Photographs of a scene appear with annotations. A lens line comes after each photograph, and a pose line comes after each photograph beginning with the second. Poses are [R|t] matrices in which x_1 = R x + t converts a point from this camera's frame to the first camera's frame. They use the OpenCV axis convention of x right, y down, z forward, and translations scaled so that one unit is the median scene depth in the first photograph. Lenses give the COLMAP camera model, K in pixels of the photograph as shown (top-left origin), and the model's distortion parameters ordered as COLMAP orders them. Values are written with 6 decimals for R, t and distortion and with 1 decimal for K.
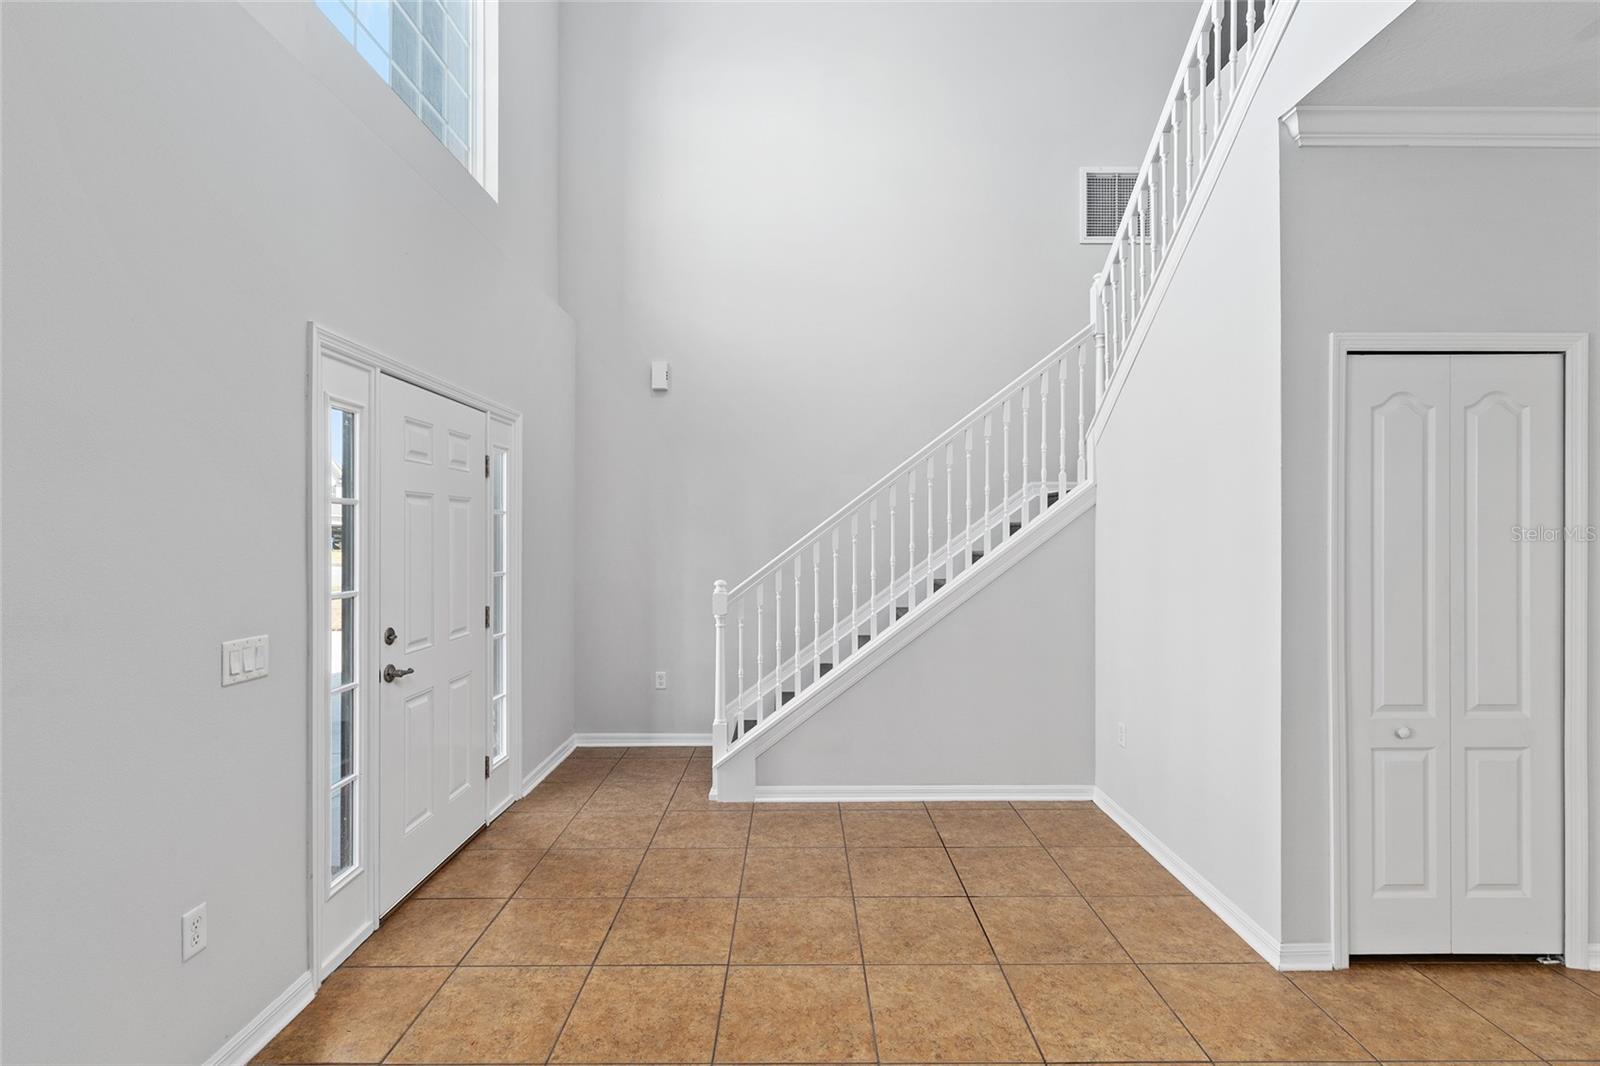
lens RADIAL K [[727.4, 0, 796.2], [0, 727.4, 534.0], [0, 0, 1]] dist [-0.005823, -0.000057]
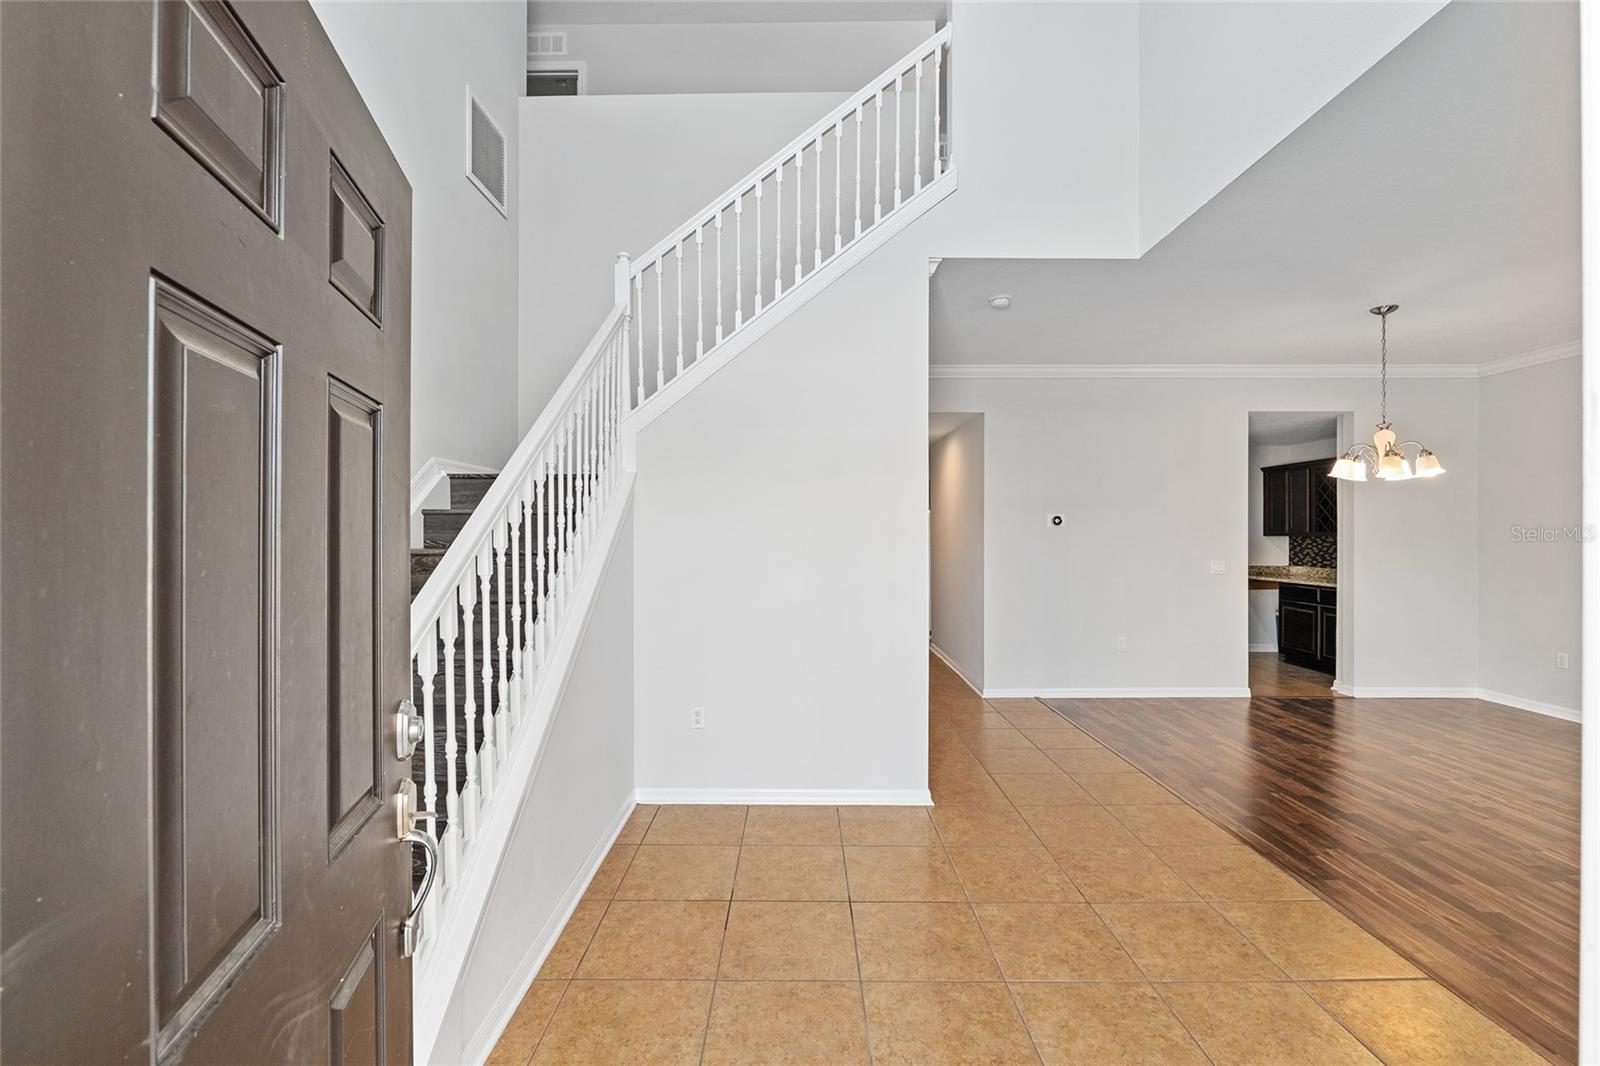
lens RADIAL K [[682.1, 0, 793.1], [0, 682.1, 530.7], [0, 0, 1]] dist [-0.005843, -0.000661]
pose [[0.004665, -0.000495, 0.999989, -0.576043], [-0.000619, 1.000000, 0.000498, 0.008185], [-0.999989, -0.000622, 0.004665, 0.931665]]
